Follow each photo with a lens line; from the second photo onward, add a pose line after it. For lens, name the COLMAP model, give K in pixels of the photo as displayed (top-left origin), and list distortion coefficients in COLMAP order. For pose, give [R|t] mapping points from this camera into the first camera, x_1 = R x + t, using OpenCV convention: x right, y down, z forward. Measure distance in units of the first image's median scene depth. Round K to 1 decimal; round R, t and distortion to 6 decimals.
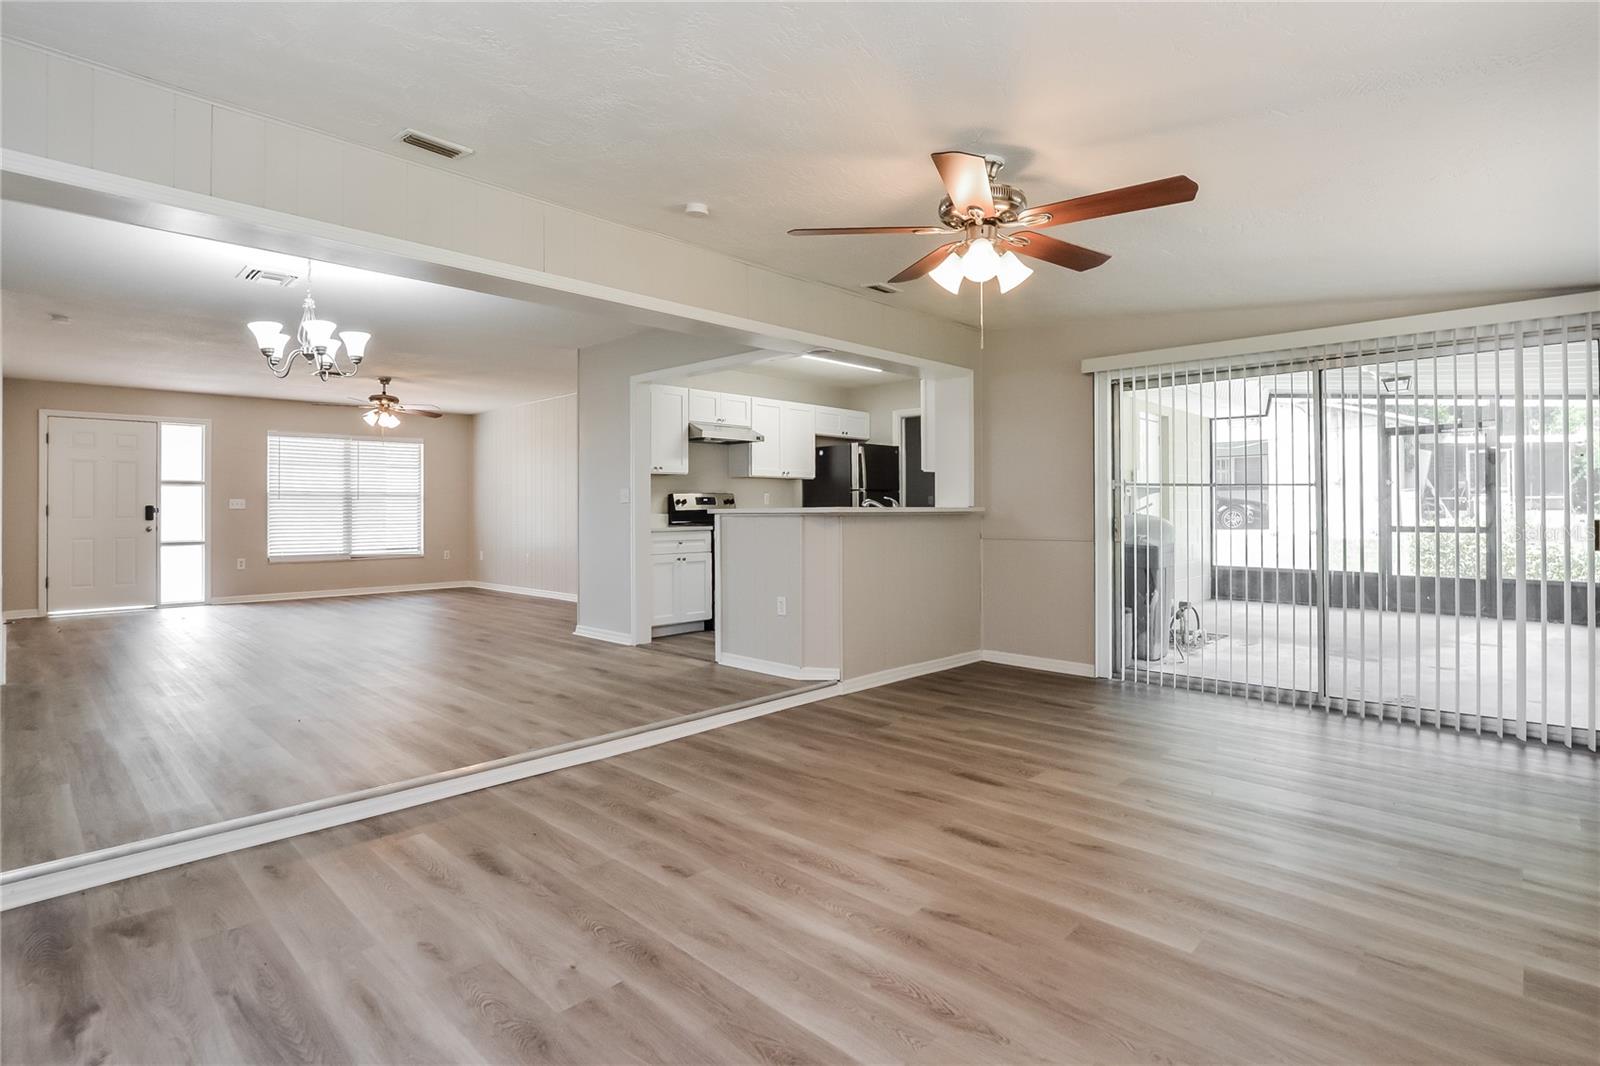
lens RADIAL K [[782.3, 0, 755.2], [0, 782.3, 503.7], [0, 0, 1]] dist [-0.015246, 0.002919]
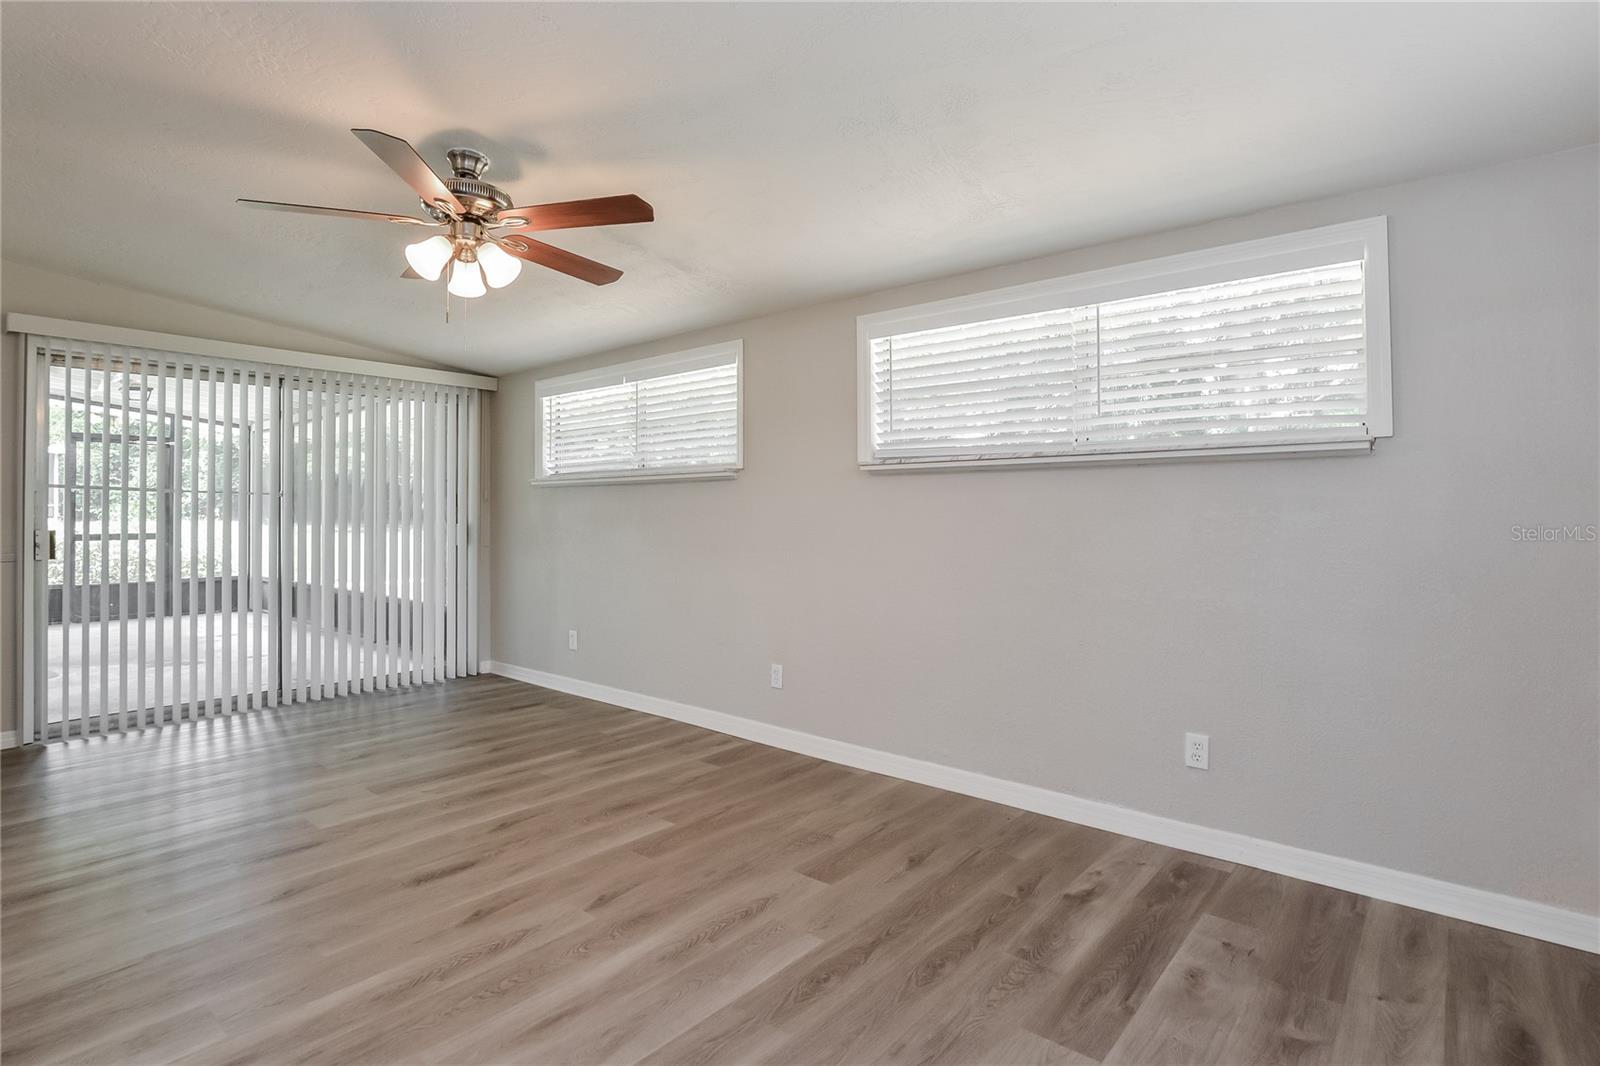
lens RADIAL K [[754.5, 0, 798.1], [0, 754.5, 508.1], [0, 0, 1]] dist [-0.022228, -0.000038]
pose [[-0.069071, 0.013728, 0.997517, -0.737855], [-0.009608, 0.999850, -0.014426, 0.002849], [-0.997565, -0.010580, -0.068929, 0.739976]]
